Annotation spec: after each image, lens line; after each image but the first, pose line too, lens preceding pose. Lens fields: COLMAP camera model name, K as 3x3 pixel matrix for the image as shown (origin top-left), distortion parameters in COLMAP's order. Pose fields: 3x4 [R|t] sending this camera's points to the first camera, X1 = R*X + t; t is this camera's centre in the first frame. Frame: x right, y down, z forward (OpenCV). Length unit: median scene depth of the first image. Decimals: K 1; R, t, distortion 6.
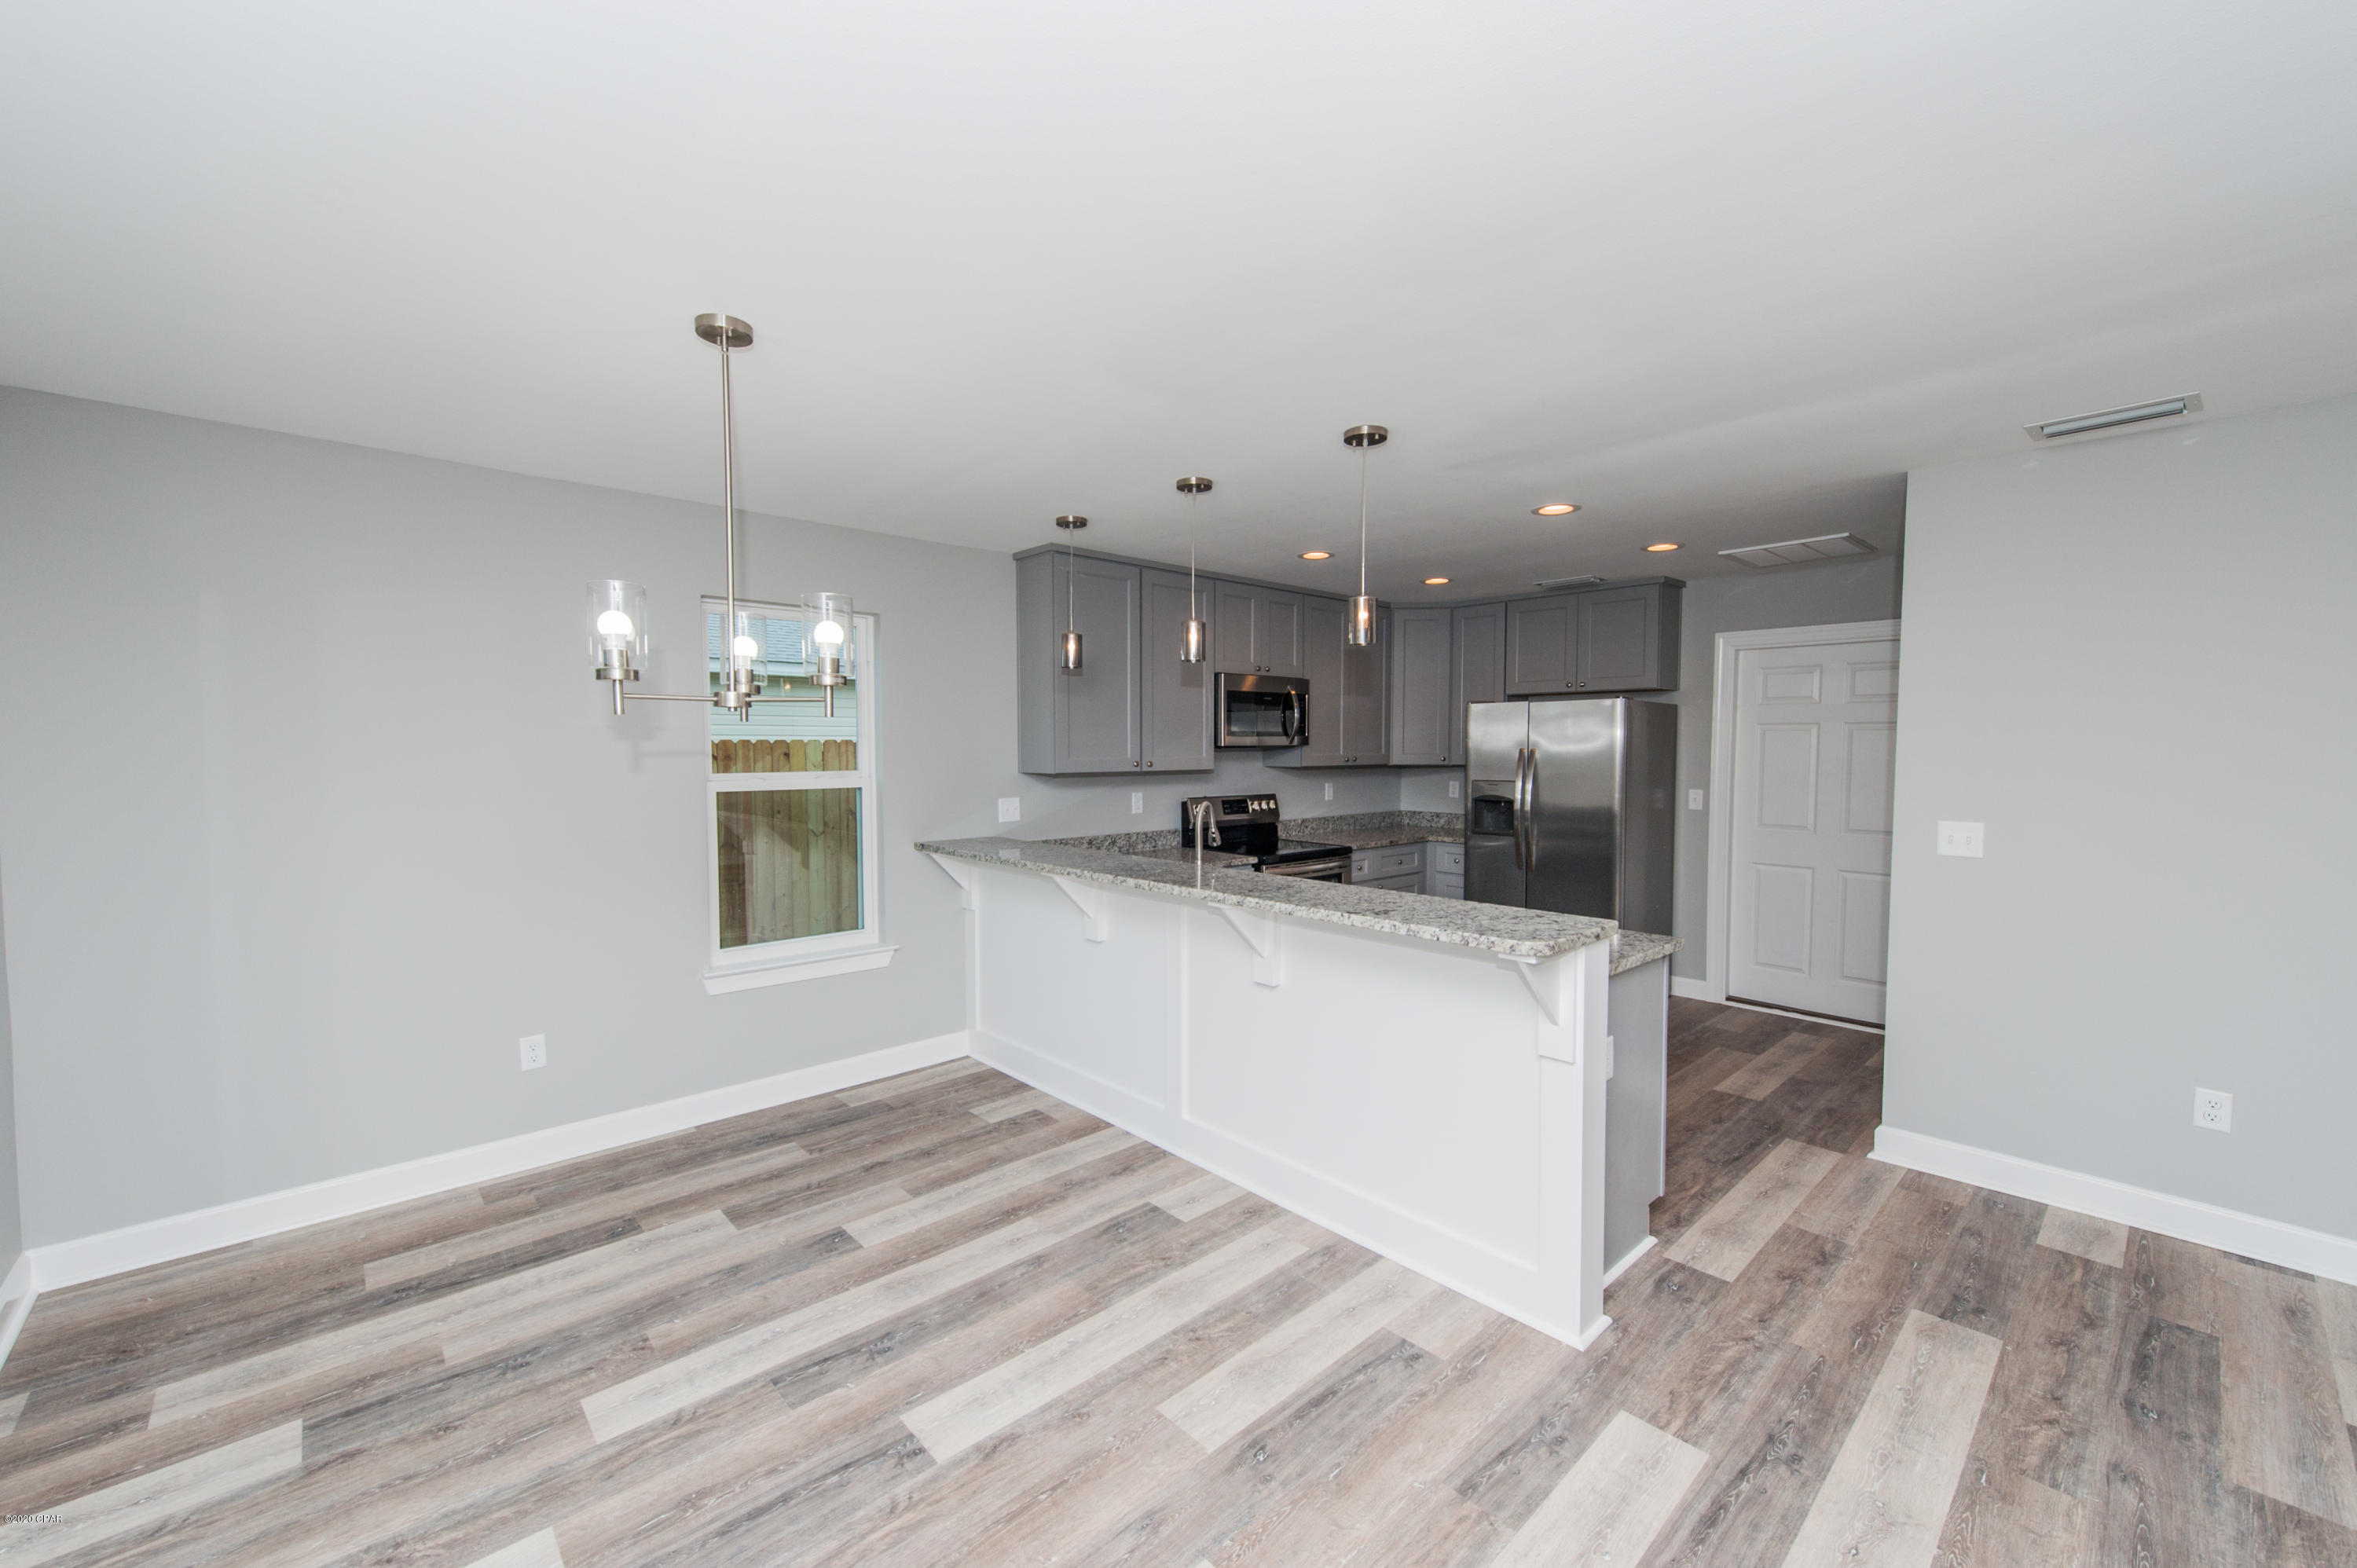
lens RADIAL K [[938.1, 0, 1186.4], [0, 938.1, 775.5], [0, 0, 1]] dist [0.010283, -0.000028]
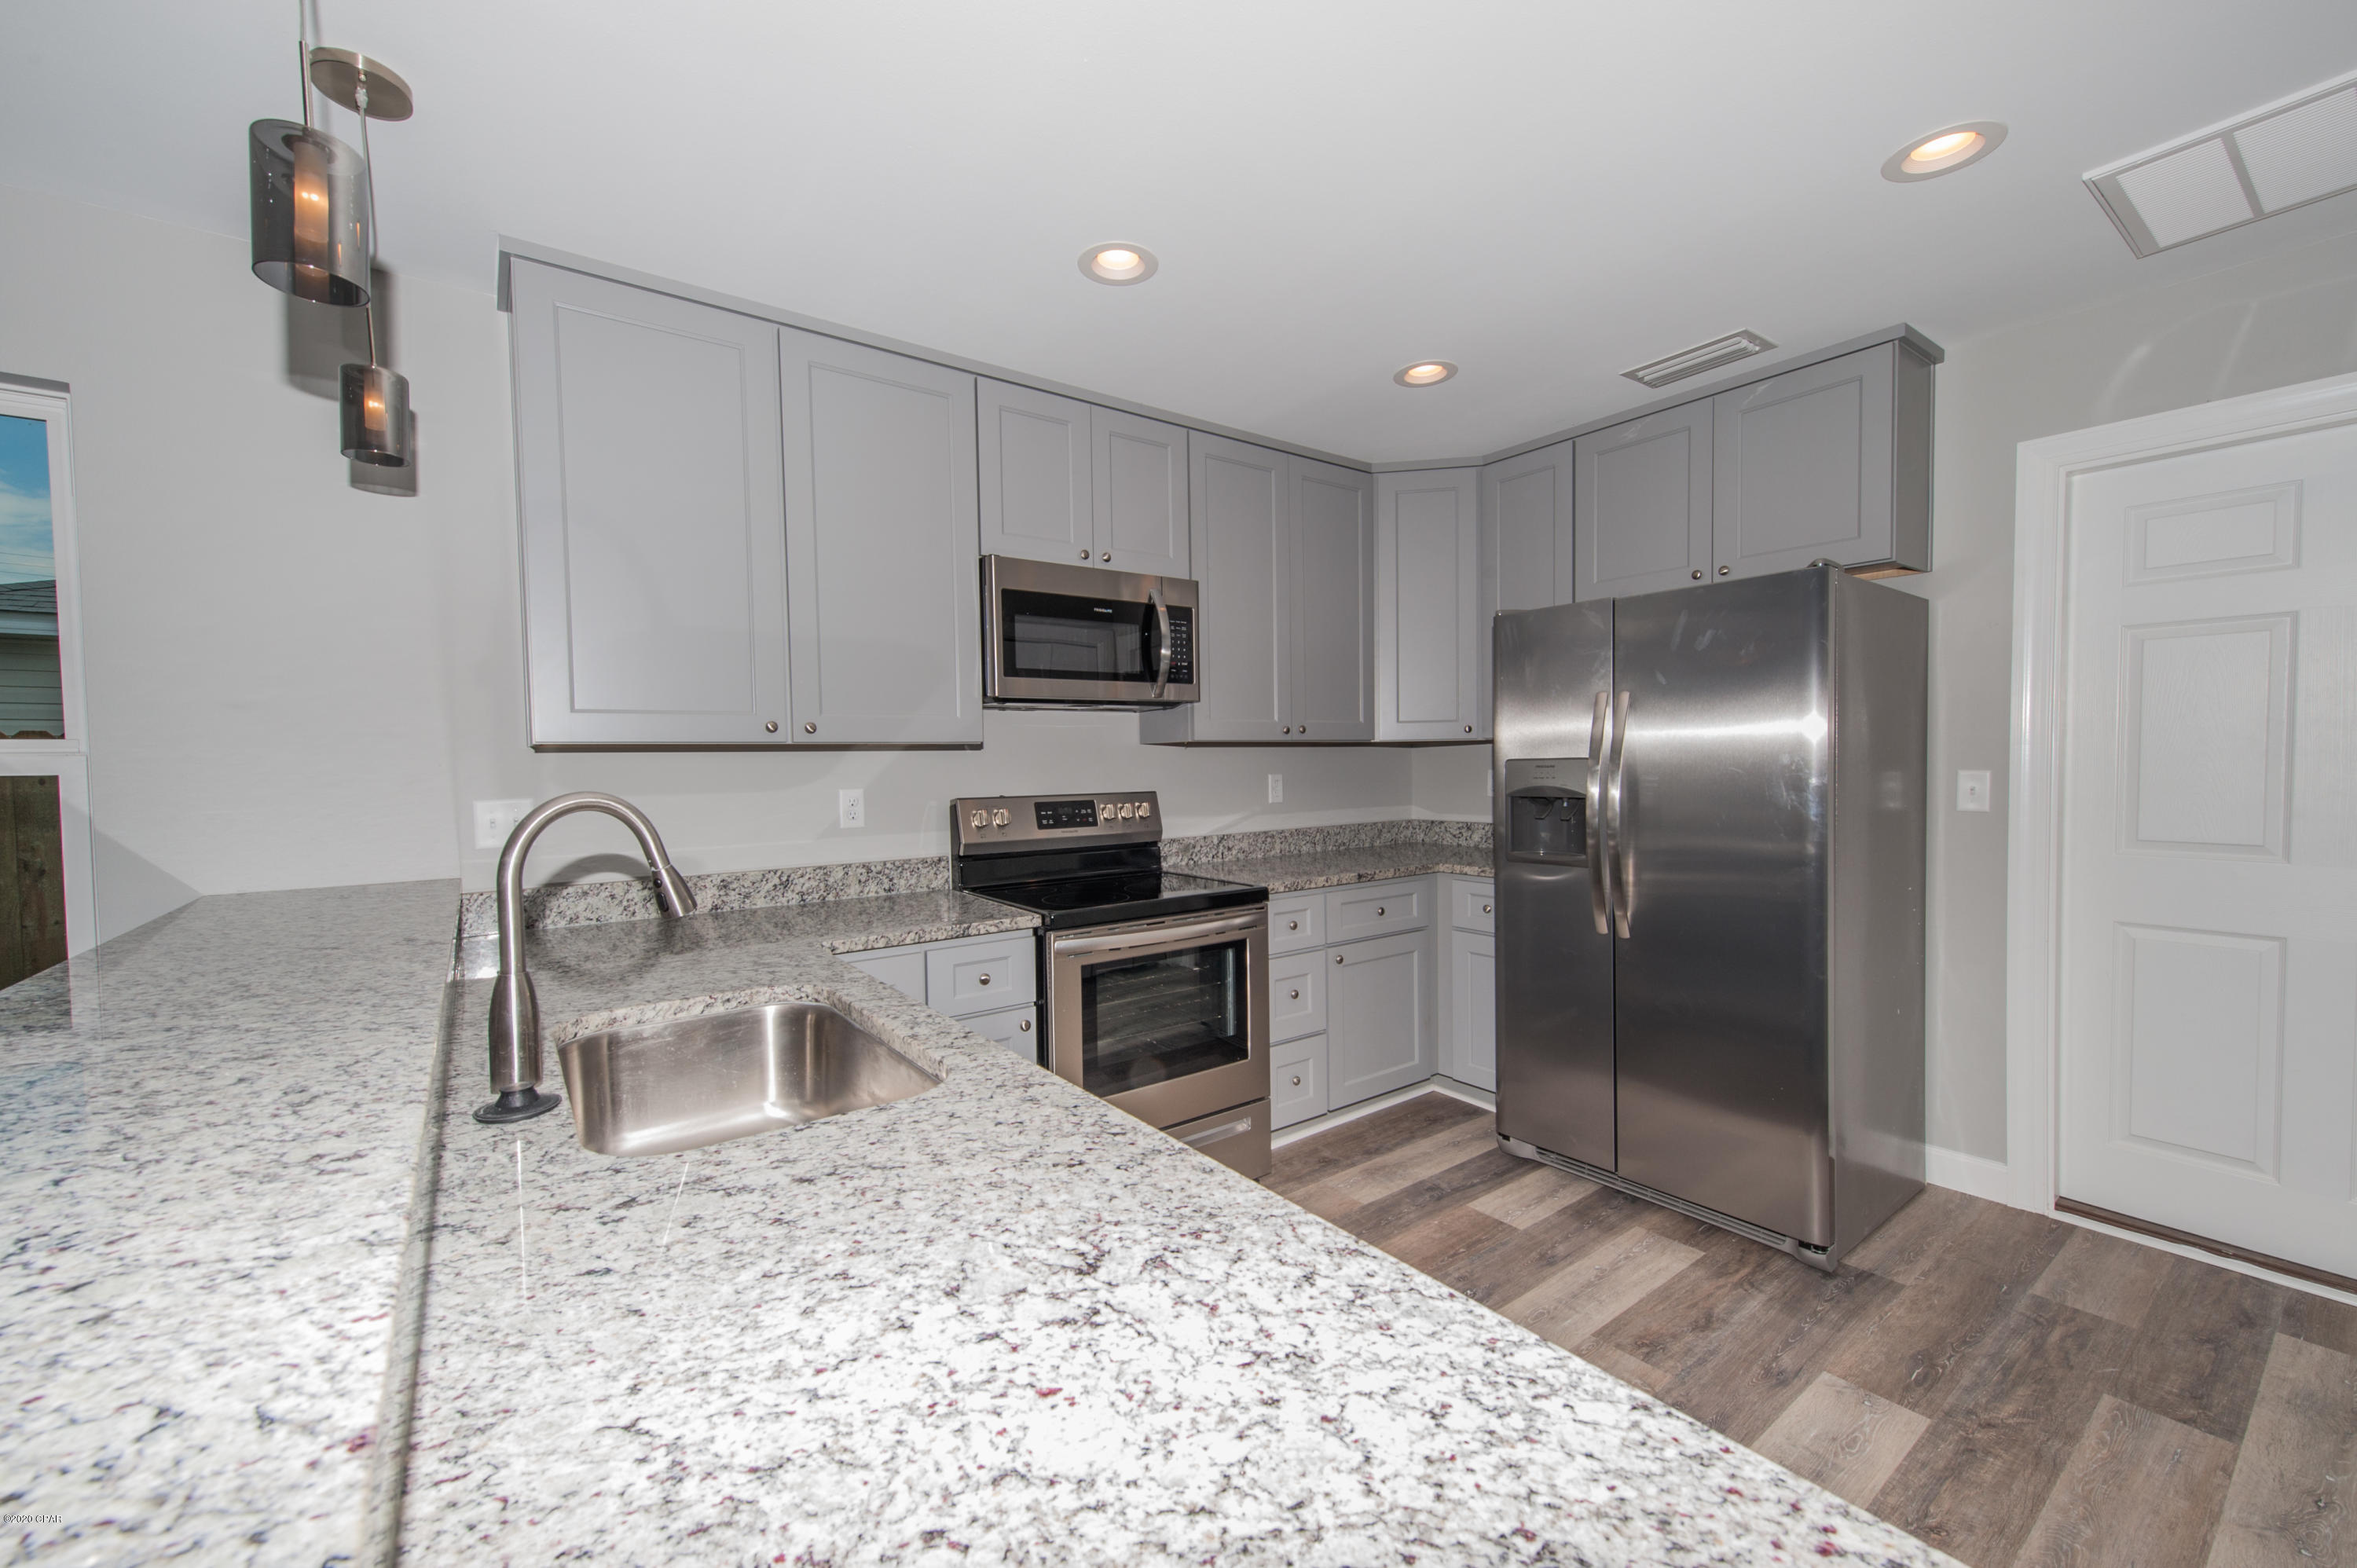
lens RADIAL K [[938.1, 0, 1187.5], [0, 938.1, 782.1], [0, 0, 1]] dist [0.010283, -0.000028]
pose [[0.993941, -0.013719, -0.109054, 0.191555], [0.012769, 0.999874, -0.009405, 0.021166], [0.109169, 0.007956, 0.993991, 0.475766]]
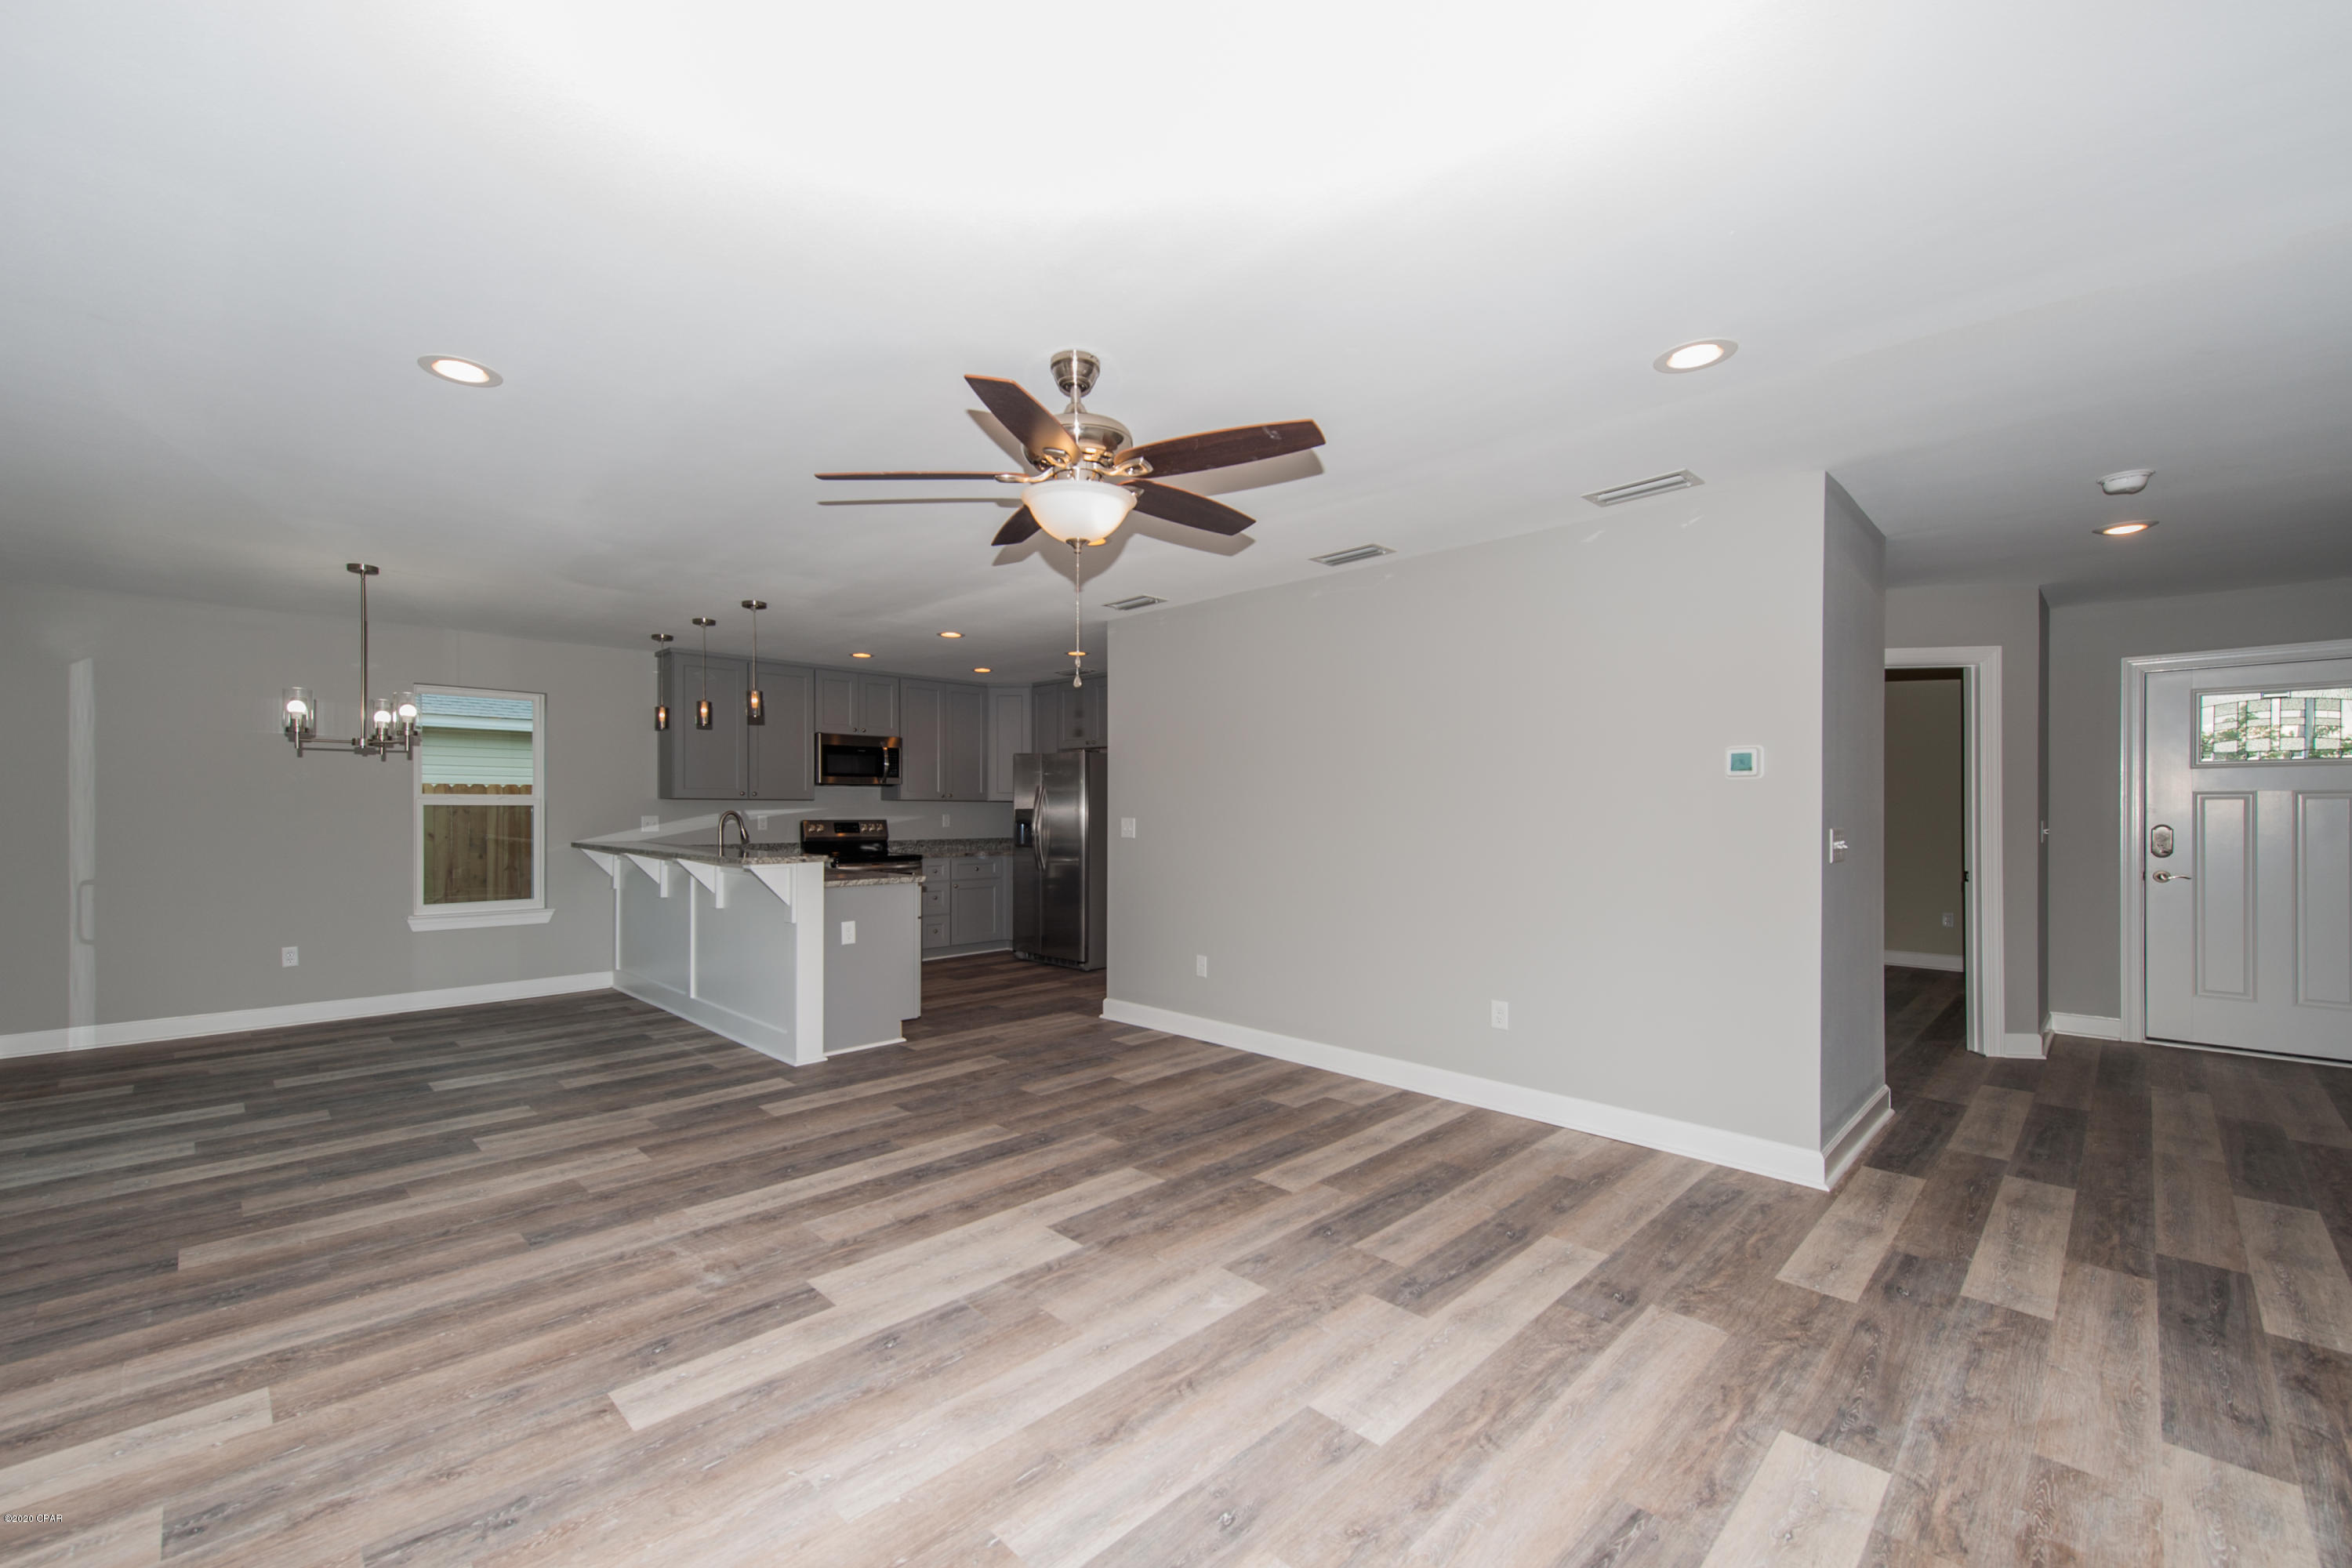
lens RADIAL K [[956.6, 0, 1159.7], [0, 956.6, 803.4], [0, 0, 1]] dist [0.001995, 0.000310]
pose [[0.999342, 0.002385, 0.036194, 0.488972], [-0.001000, 0.999268, -0.038235, 0.053789], [-0.036259, 0.038174, 0.998613, -0.474518]]
